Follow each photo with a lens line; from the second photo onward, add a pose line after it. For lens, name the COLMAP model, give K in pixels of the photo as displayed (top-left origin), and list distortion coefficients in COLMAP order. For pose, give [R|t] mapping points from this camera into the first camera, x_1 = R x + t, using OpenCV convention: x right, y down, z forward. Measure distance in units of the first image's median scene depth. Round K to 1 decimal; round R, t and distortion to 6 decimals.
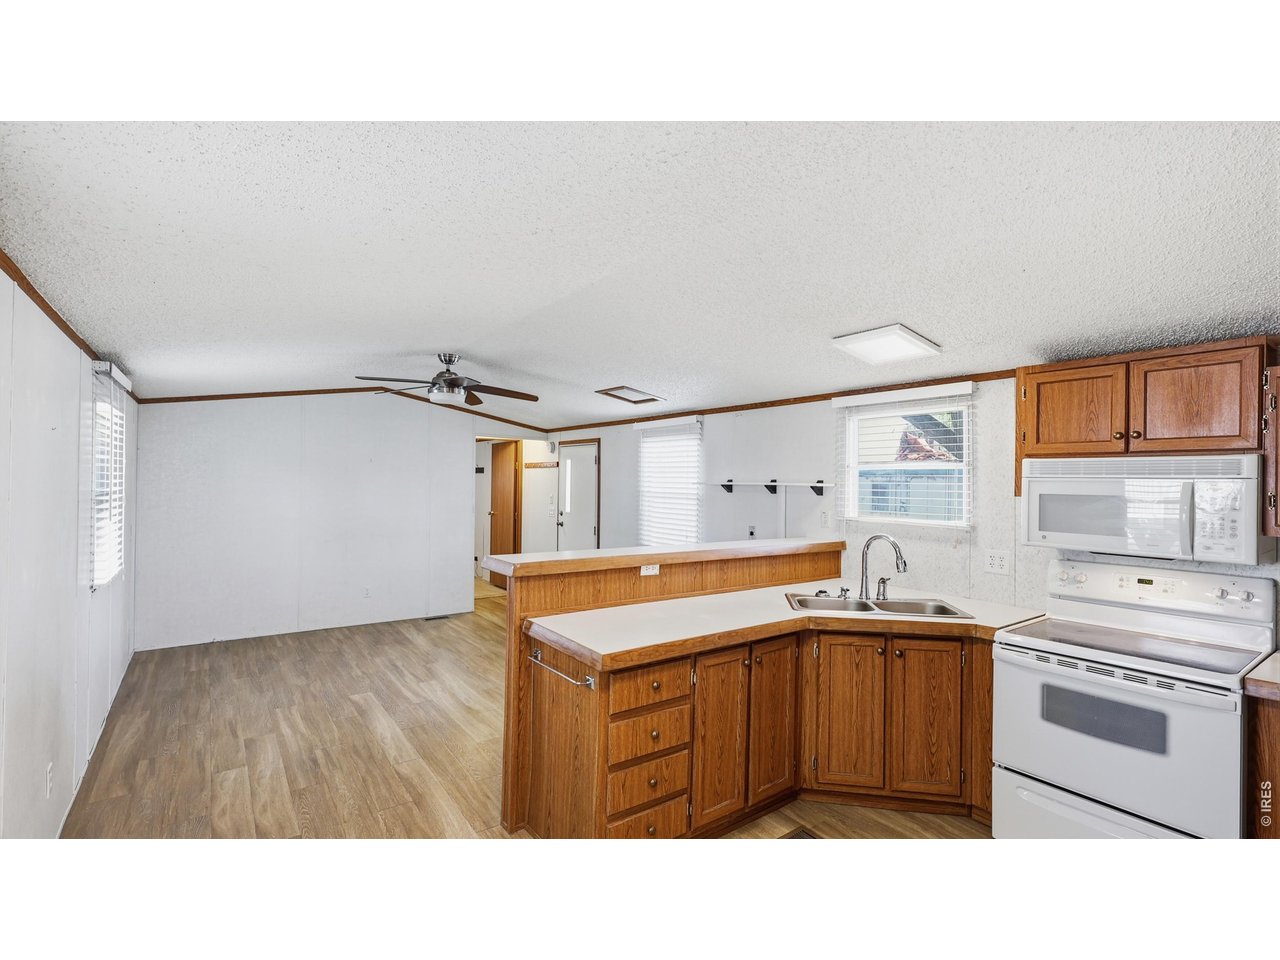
lens RADIAL K [[594.9, 0, 632.7], [0, 594.9, 482.0], [0, 0, 1]] dist [0.017779, -0.000002]
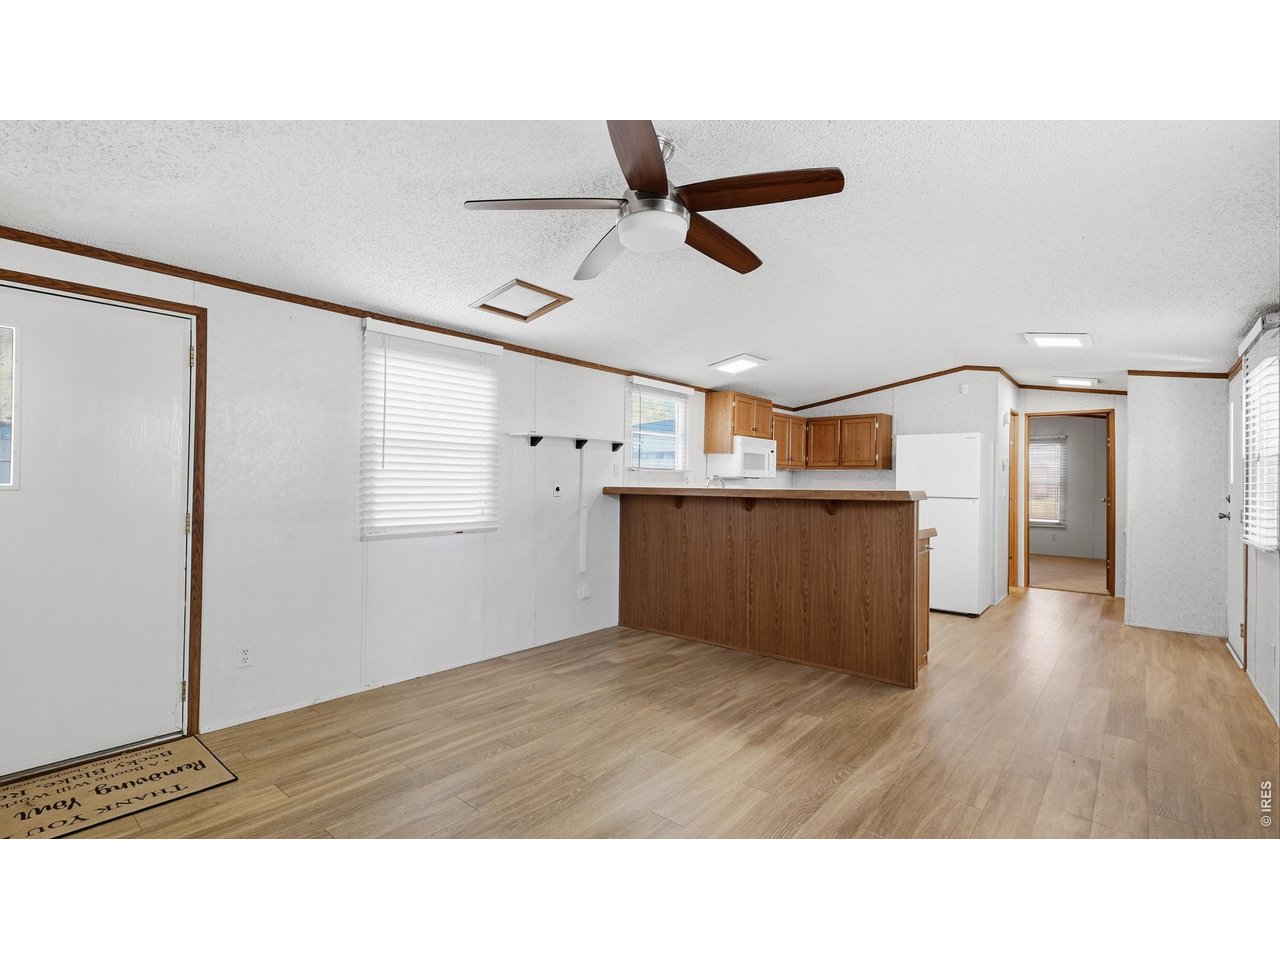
lens RADIAL K [[592.9, 0, 636.9], [0, 592.9, 478.2], [0, 0, 1]] dist [0.001760, 0.000792]
pose [[-0.243500, -0.014346, 0.969795, -0.717454], [-0.016090, 0.999813, 0.010750, 0.052234], [-0.969767, -0.012986, -0.243685, 1.030403]]
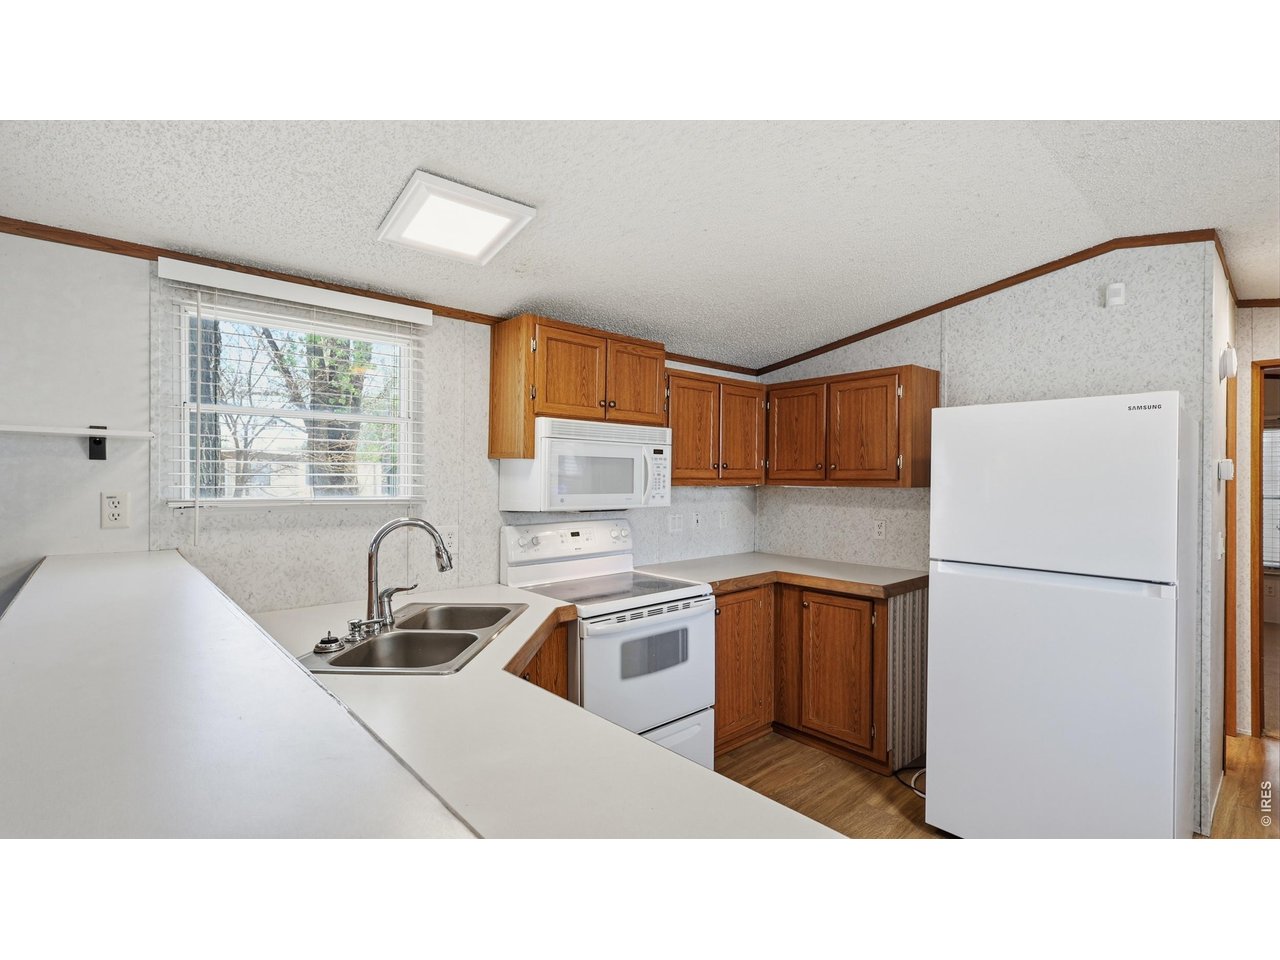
lens RADIAL K [[592.9, 0, 636.9], [0, 592.9, 478.2], [0, 0, 1]] dist [0.001760, 0.000792]
pose [[-0.099654, -0.016387, 0.994887, -0.143622], [-0.007755, 0.999847, 0.015692, 0.021371], [-0.994992, -0.006152, -0.099766, 0.520883]]
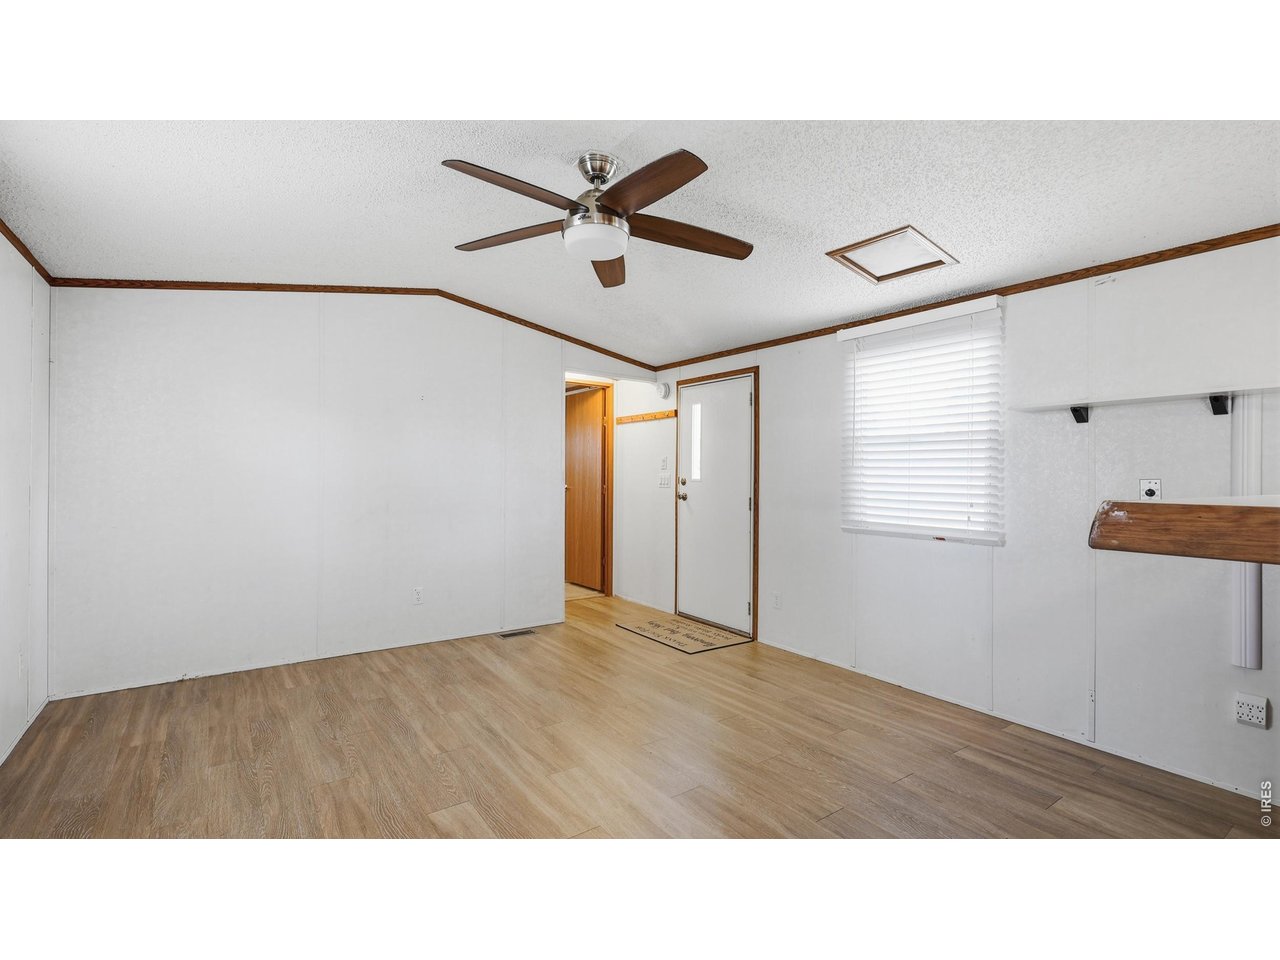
lens RADIAL K [[592.9, 0, 636.9], [0, 592.9, 478.2], [0, 0, 1]] dist [0.001760, 0.000792]
pose [[0.999982, -0.005864, 0.001332, -0.250816], [0.005857, 0.999968, 0.005486, 0.062798], [-0.001364, -0.005478, 0.999984, 0.423724]]
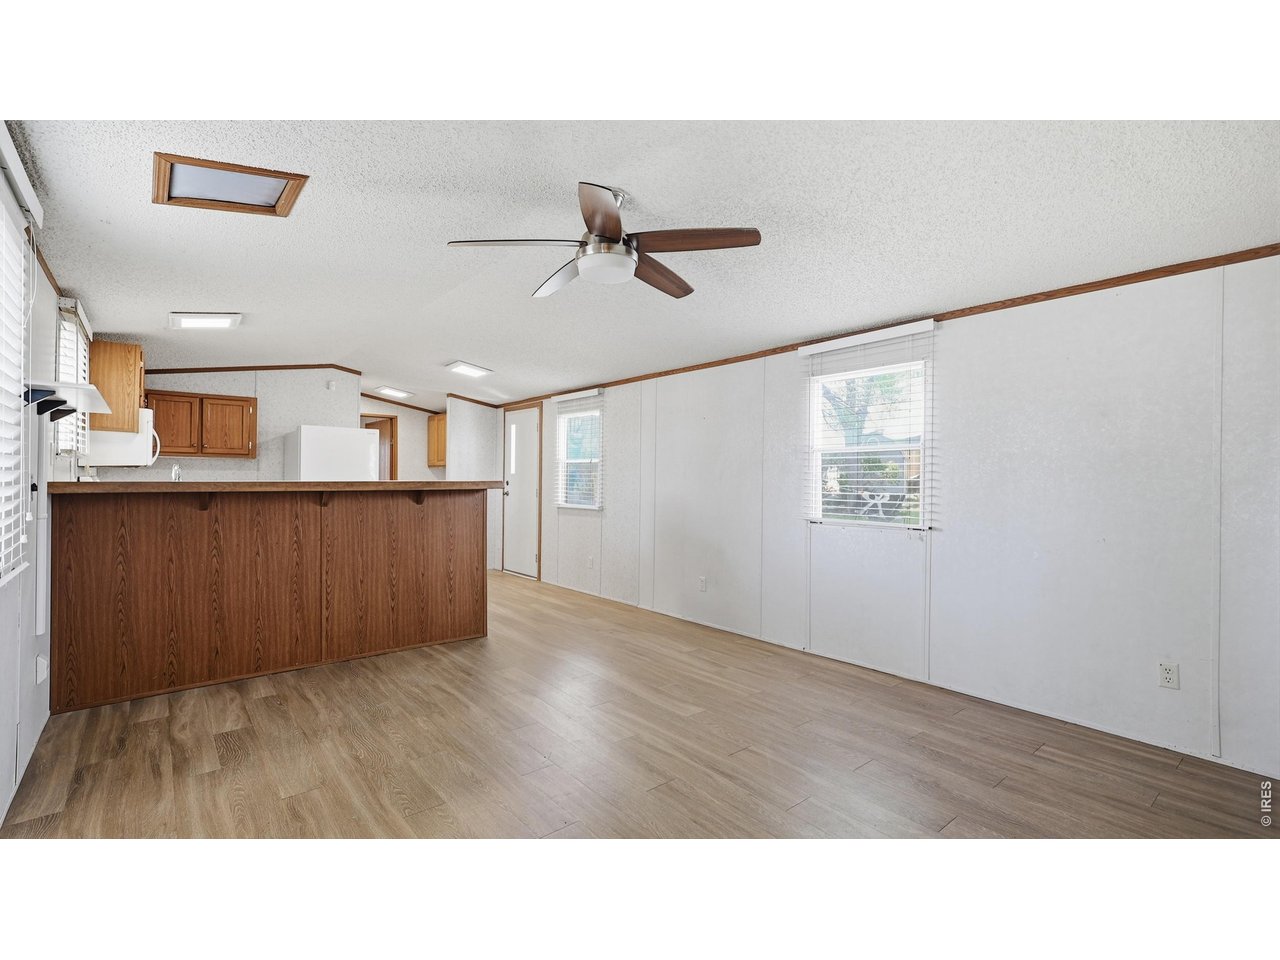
lens RADIAL K [[592.9, 0, 636.9], [0, 592.9, 478.2], [0, 0, 1]] dist [0.001760, 0.000792]
pose [[-0.997540, -0.024678, -0.065613, -0.279148], [-0.024609, 0.999695, -0.001867, 0.061721], [0.065639, -0.000248, -0.997843, 1.449985]]
